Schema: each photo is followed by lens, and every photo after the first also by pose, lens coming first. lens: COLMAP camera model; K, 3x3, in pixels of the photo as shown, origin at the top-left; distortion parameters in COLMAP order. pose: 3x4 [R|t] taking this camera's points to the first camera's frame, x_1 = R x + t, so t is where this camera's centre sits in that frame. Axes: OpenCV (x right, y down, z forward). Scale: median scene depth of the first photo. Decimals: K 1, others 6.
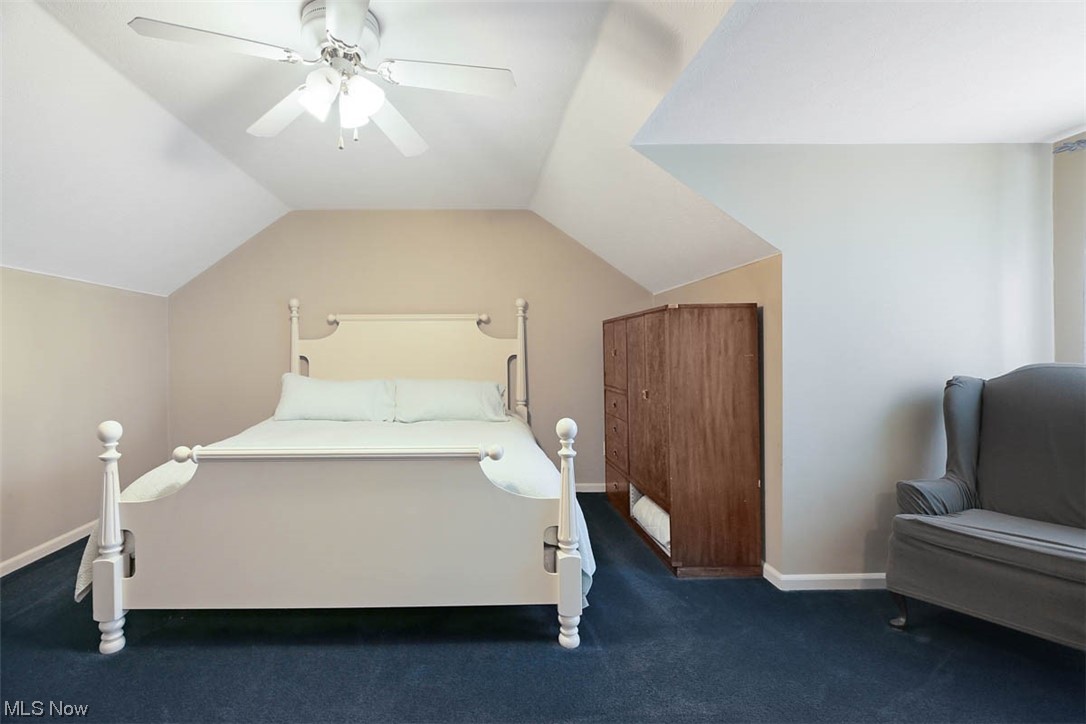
lens RADIAL K [[501.7, 0, 542.0], [0, 501.7, 355.0], [0, 0, 1]] dist [-0.008891, -0.001576]
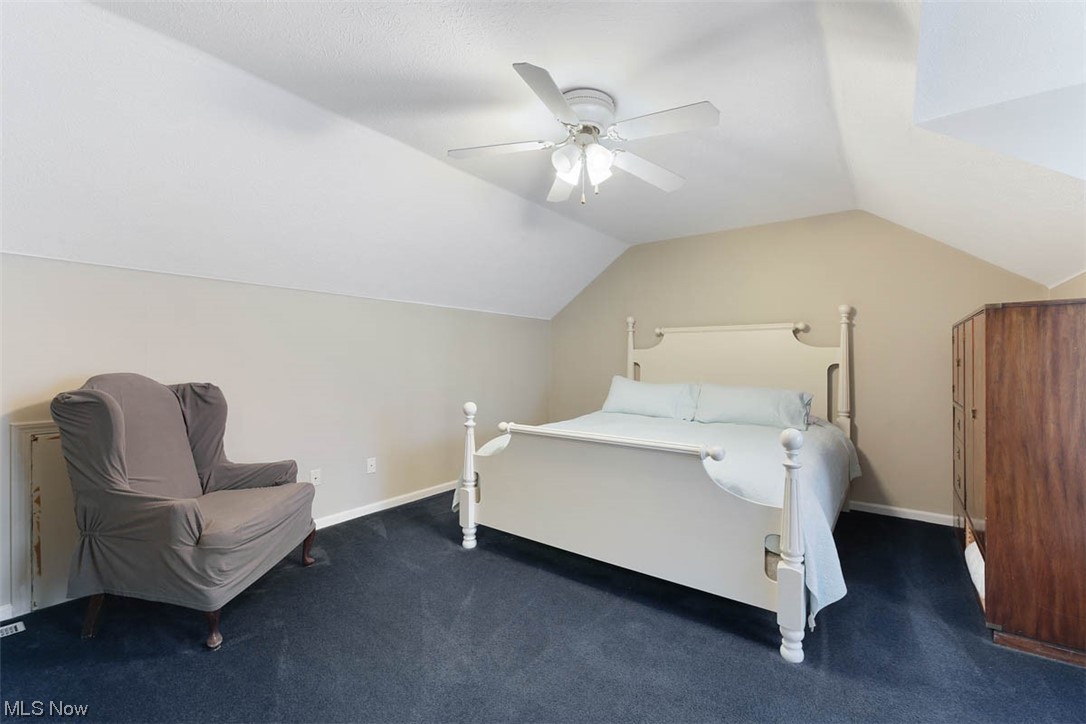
lens RADIAL K [[434.4, 0, 545.2], [0, 434.4, 364.6], [0, 0, 1]] dist [-0.000795, -0.003073]
pose [[0.808087, 0.013621, -0.588906, 0.139836], [-0.010866, 0.999907, 0.008217, -0.001392], [0.588963, -0.000241, 0.808160, 0.021180]]
